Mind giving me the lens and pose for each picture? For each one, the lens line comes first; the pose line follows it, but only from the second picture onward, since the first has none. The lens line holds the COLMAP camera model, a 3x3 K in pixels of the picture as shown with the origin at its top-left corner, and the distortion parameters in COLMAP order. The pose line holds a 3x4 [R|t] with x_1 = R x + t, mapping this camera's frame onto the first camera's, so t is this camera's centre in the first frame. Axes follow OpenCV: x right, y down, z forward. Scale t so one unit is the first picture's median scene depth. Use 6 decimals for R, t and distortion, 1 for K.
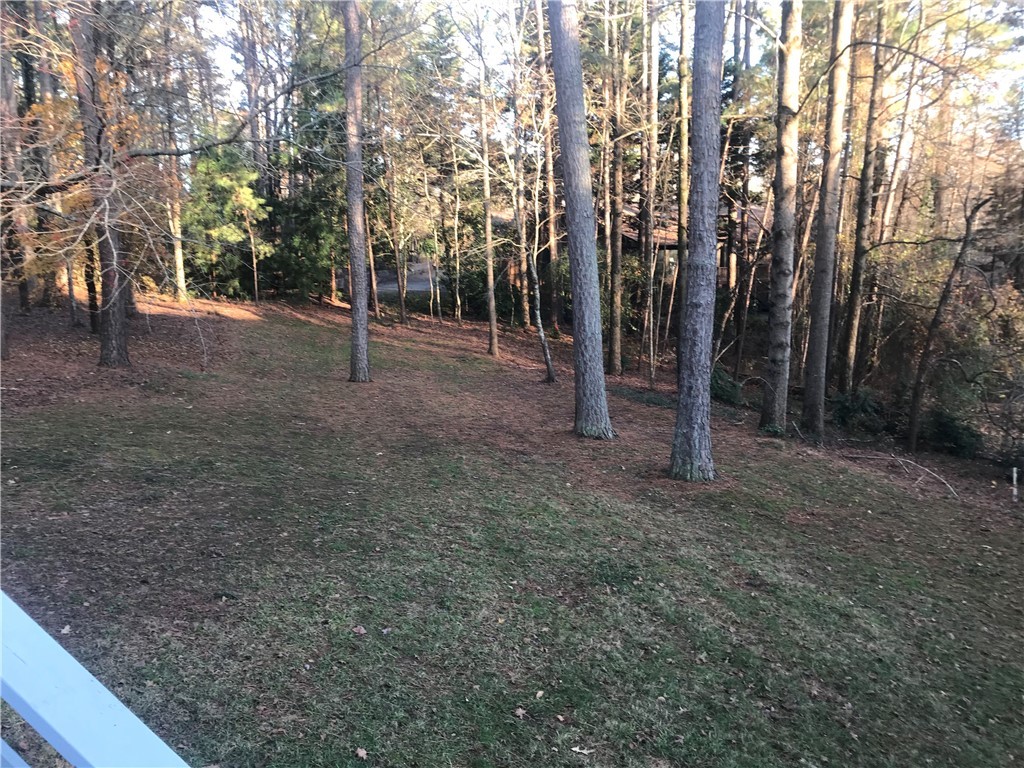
lens RADIAL K [[839.5, 0, 511.8], [0, 839.5, 389.2], [0, 0, 1]] dist [0.005524, 0.016315]
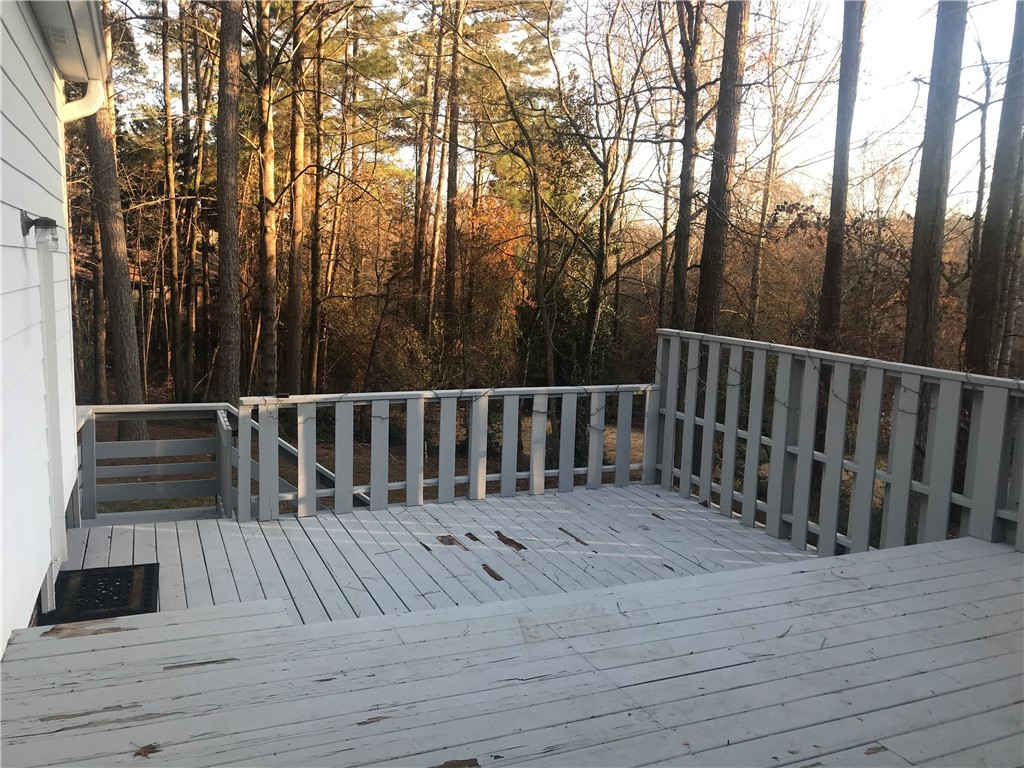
lens RADIAL K [[839.5, 0, 513.0], [0, 839.5, 386.0], [0, 0, 1]] dist [0.005524, 0.016315]
pose [[0.790533, -0.039779, 0.611126, -0.205490], [0.069311, 0.997288, -0.024744, 0.031752], [-0.608484, 0.061919, 0.791146, -0.311202]]
